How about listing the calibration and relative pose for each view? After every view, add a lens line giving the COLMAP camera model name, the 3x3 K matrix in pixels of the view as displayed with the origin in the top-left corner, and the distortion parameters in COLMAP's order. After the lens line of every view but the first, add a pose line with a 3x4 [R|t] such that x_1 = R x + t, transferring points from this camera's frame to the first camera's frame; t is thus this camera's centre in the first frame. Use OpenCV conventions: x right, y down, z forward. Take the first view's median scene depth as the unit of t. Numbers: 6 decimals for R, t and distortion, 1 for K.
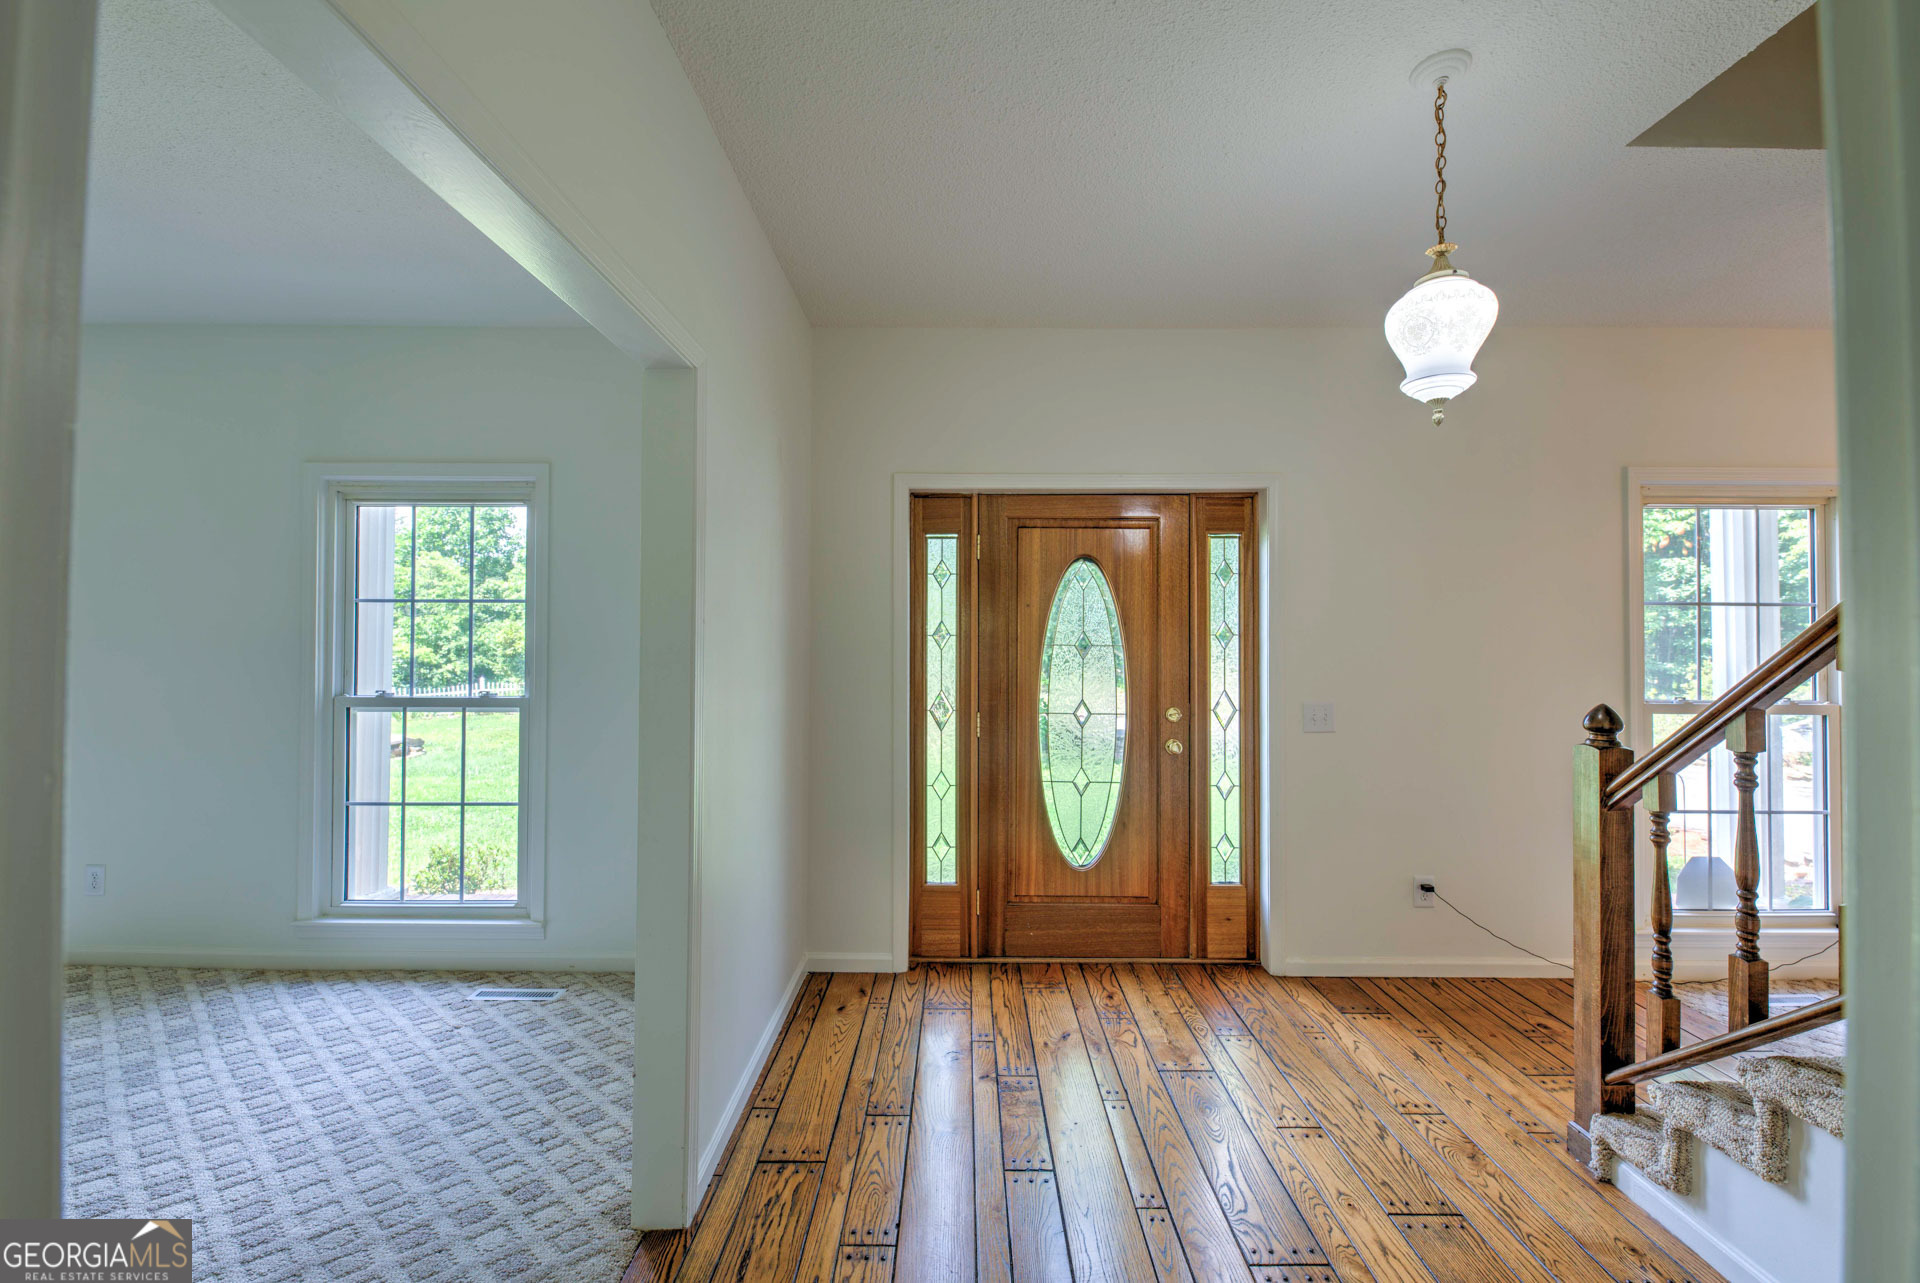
lens RADIAL K [[777.1, 0, 953.1], [0, 777.1, 624.3], [0, 0, 1]] dist [0.012699, -0.009708]
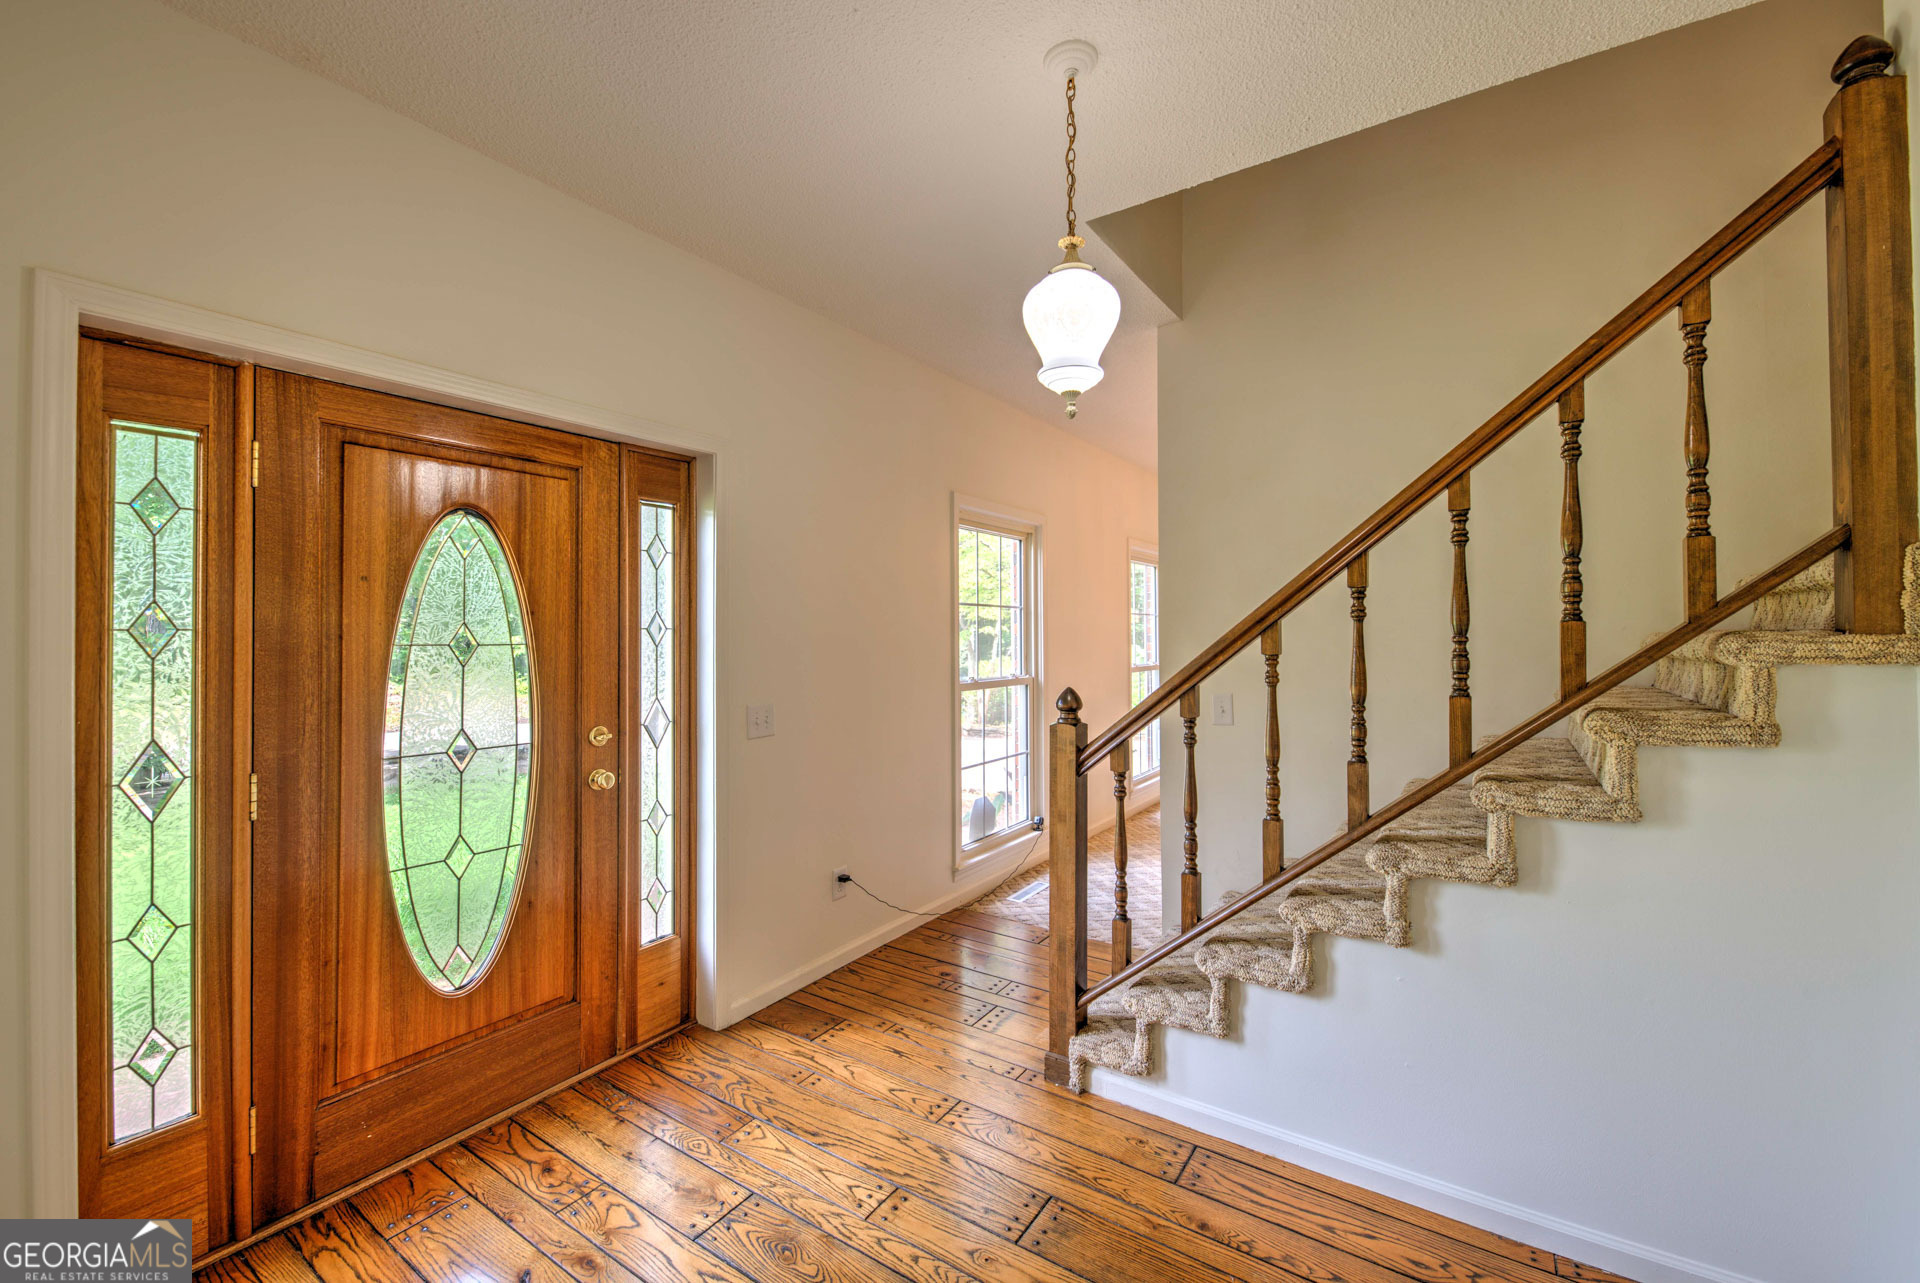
lens RADIAL K [[777.1, 0, 953.1], [0, 777.1, 624.3], [0, 0, 1]] dist [0.012699, -0.009708]
pose [[0.544109, 0.005777, 0.838994, -0.160109], [-0.011206, 0.999937, 0.000382, 0.005211], [-0.838939, -0.009610, 0.544140, 0.319805]]
